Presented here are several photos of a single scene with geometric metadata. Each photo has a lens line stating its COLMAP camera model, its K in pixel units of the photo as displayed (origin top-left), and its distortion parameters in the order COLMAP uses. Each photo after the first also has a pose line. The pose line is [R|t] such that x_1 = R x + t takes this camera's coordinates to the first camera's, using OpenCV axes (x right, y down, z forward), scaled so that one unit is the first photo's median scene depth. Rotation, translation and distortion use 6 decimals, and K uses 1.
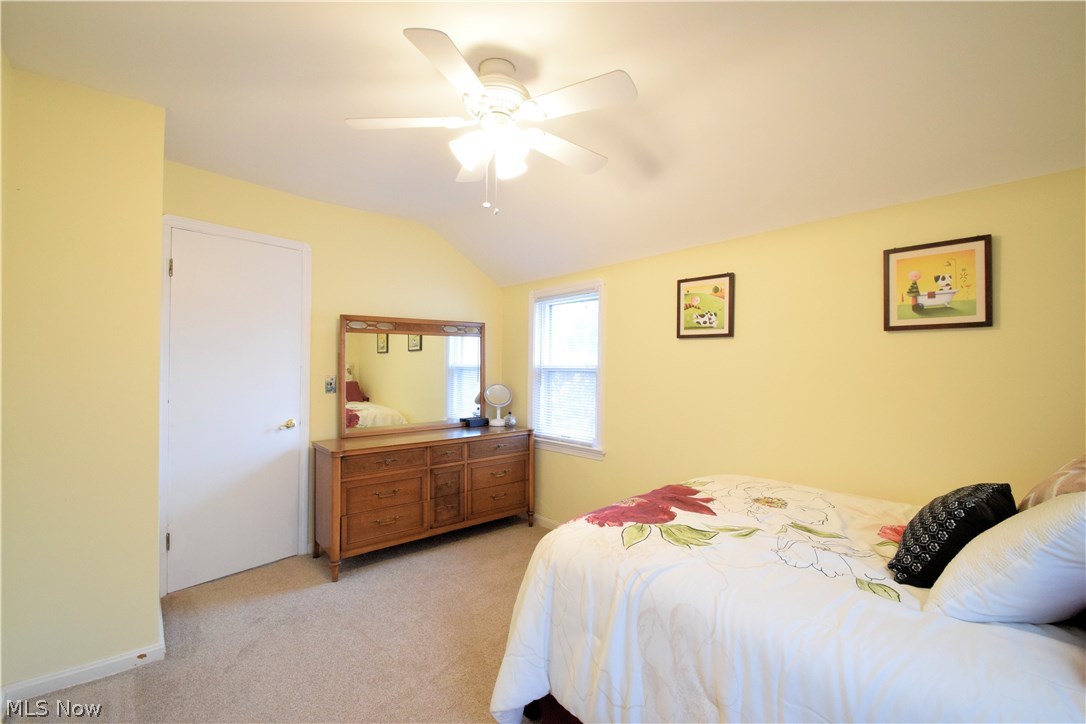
lens RADIAL K [[476.0, 0, 543.0], [0, 476.0, 362.0], [0, 0, 1]] dist [0.015894, -0.014992]
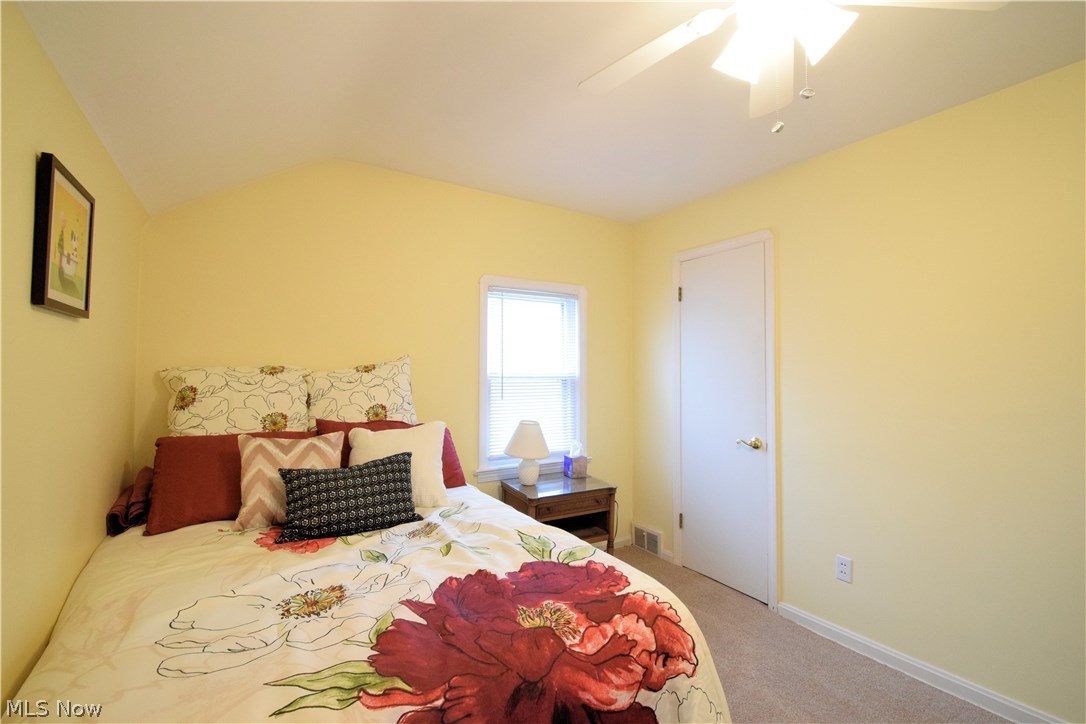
lens RADIAL K [[476.0, 0, 543.0], [0, 476.0, 362.0], [0, 0, 1]] dist [0.015894, -0.014992]
pose [[-0.988653, -0.009615, 0.149912, 0.070603], [-0.013131, 0.999661, -0.022485, 0.001414], [-0.149645, -0.024198, -0.988444, 1.089959]]
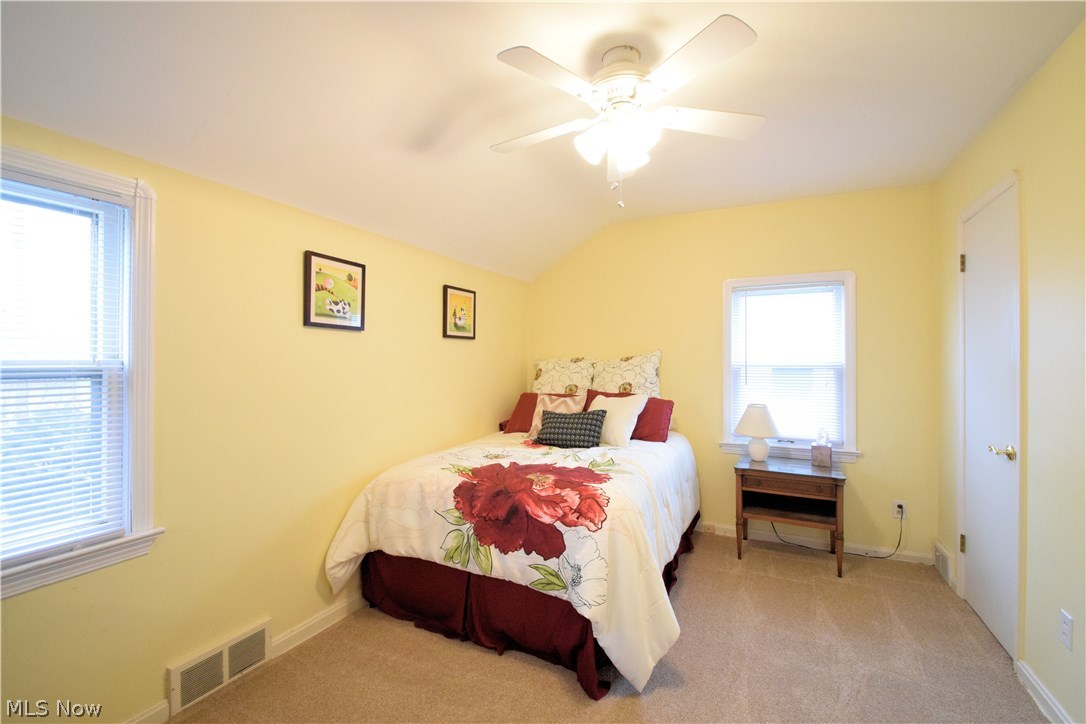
lens RADIAL K [[476.0, 0, 543.0], [0, 476.0, 362.0], [0, 0, 1]] dist [0.015894, -0.014992]
pose [[-0.417498, -0.009973, 0.908623, -0.611332], [-0.009306, 0.999934, 0.006699, 0.000299], [-0.908630, -0.005658, -0.417563, 1.029013]]
